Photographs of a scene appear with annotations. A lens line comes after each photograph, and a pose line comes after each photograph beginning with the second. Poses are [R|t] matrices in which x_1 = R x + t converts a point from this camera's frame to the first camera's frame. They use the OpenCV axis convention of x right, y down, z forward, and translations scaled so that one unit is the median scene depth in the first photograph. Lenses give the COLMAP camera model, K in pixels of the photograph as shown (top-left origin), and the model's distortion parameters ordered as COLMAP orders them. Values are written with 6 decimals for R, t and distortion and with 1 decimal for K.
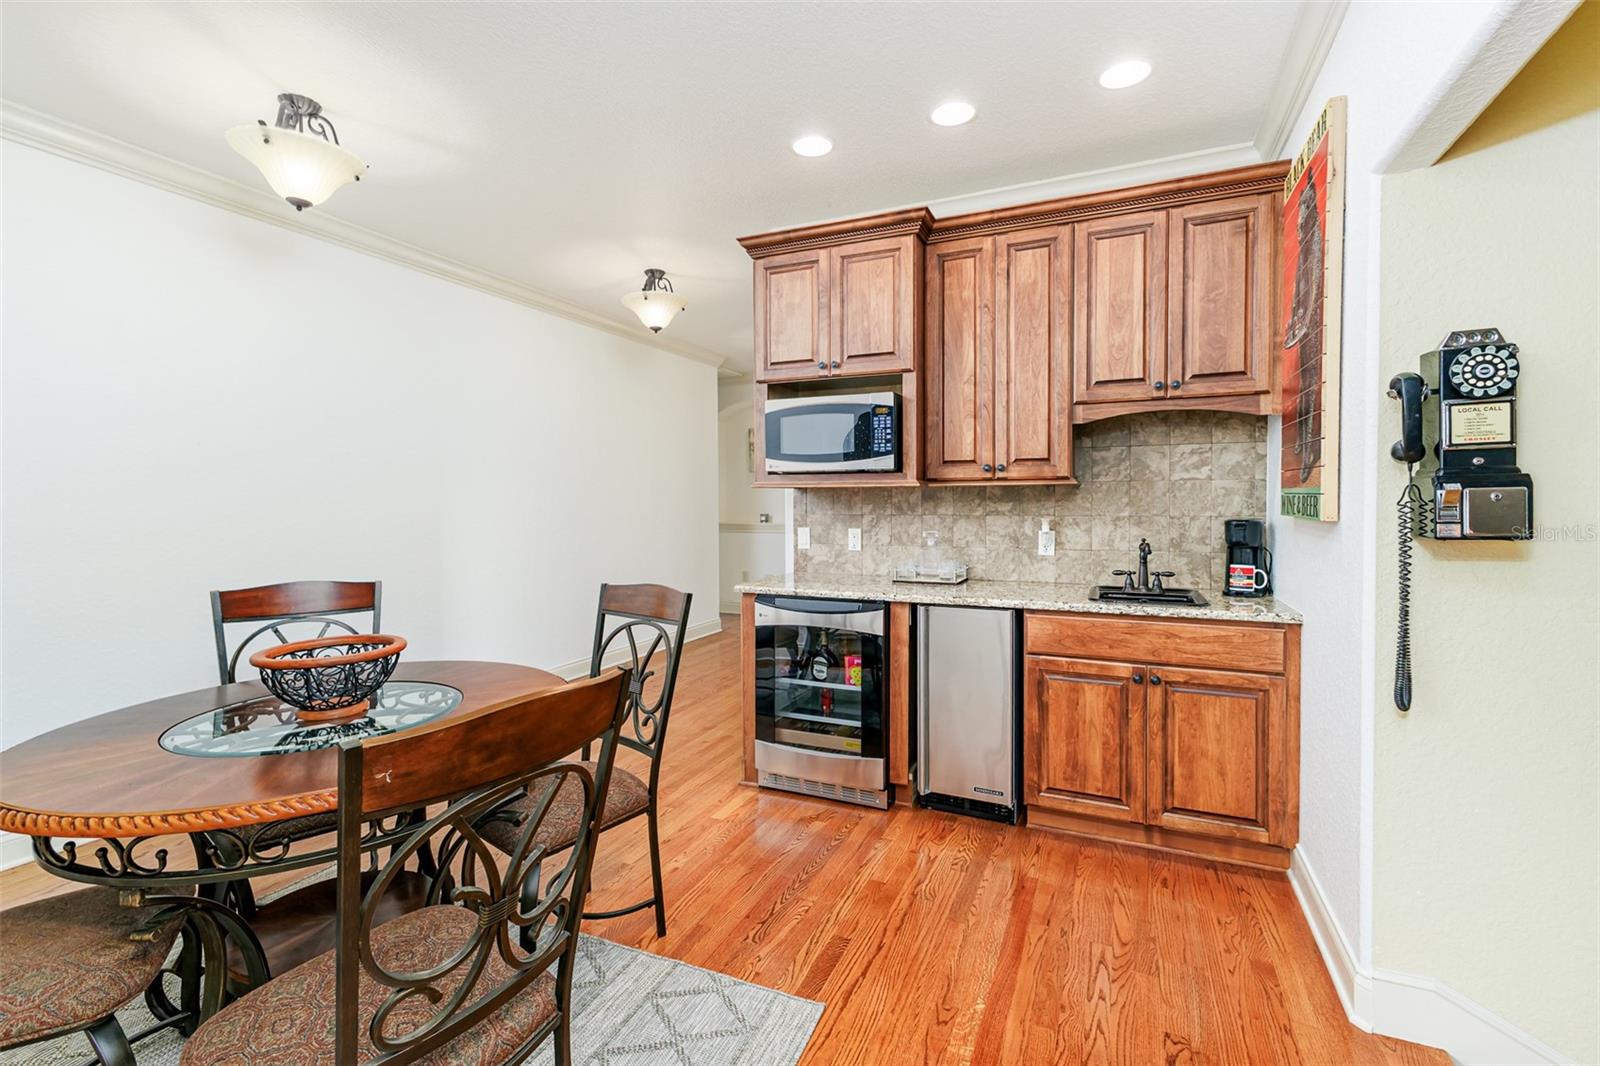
lens RADIAL K [[703.5, 0, 818.6], [0, 703.5, 507.1], [0, 0, 1]] dist [-0.000614, -0.000223]
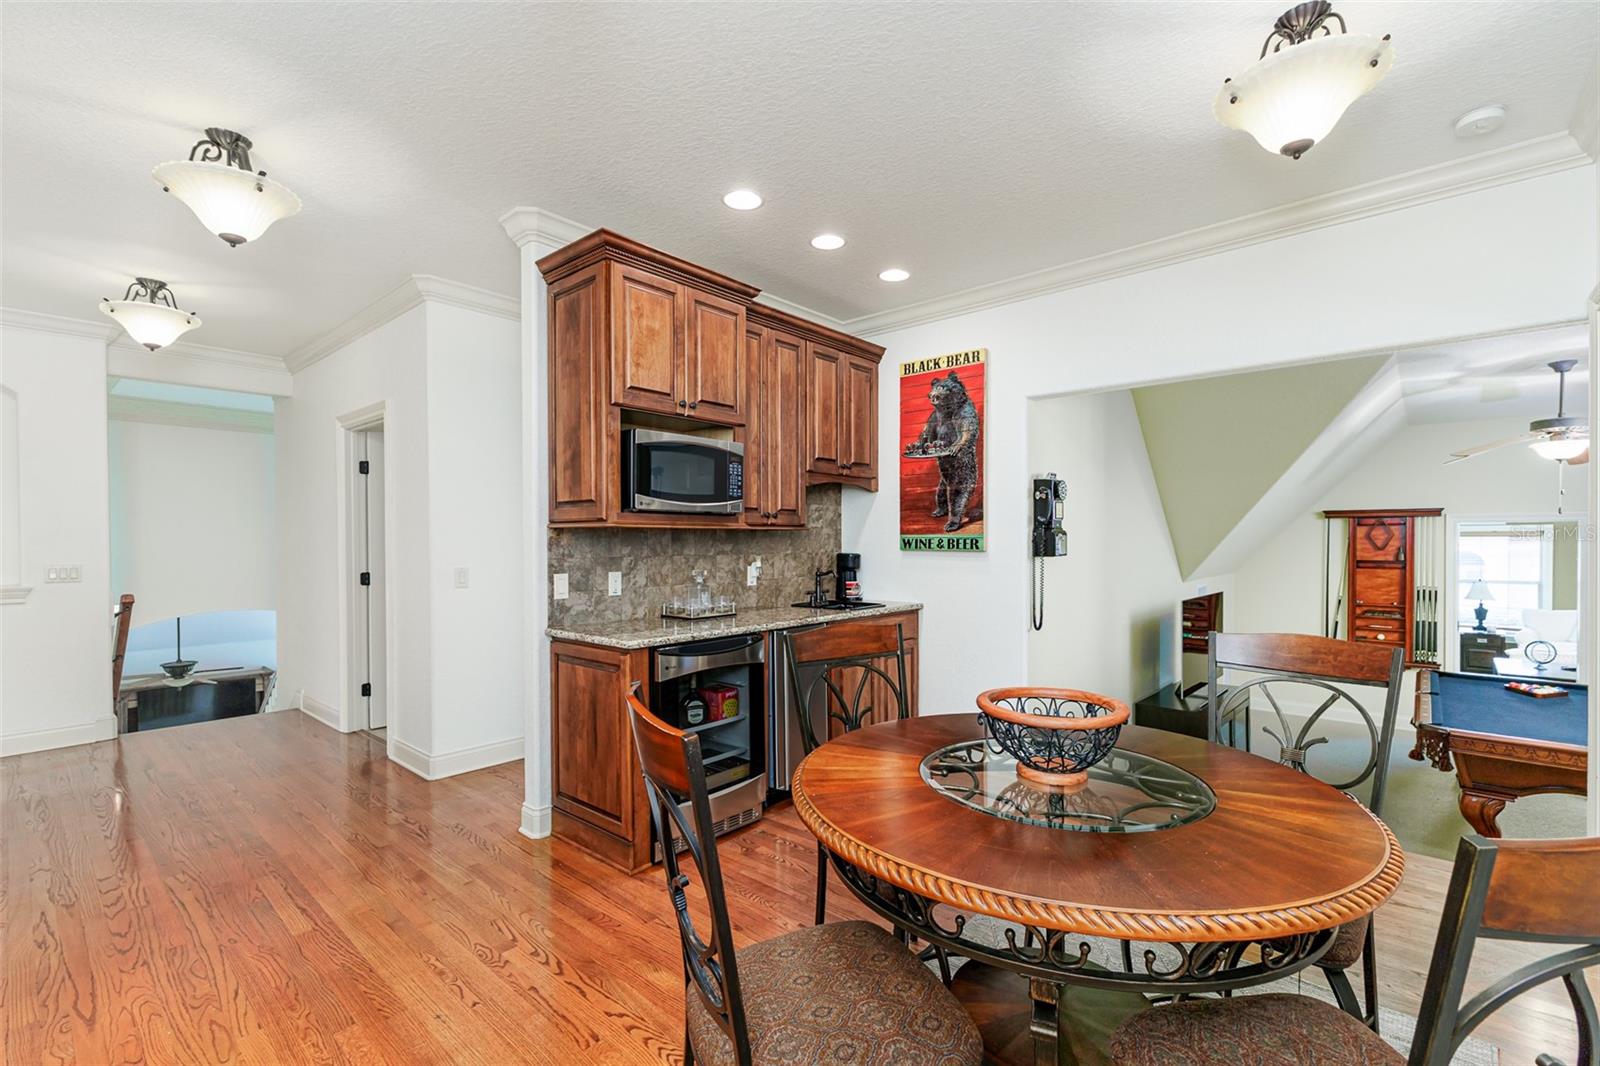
lens RADIAL K [[703.5, 0, 800.2], [0, 703.5, 539.2], [0, 0, 1]] dist [-0.000614, -0.000223]
pose [[0.306148, 0.004384, 0.951974, -0.813298], [0.011612, 0.999898, -0.008339, -0.002429], [-0.951913, 0.013607, 0.306066, 0.510681]]
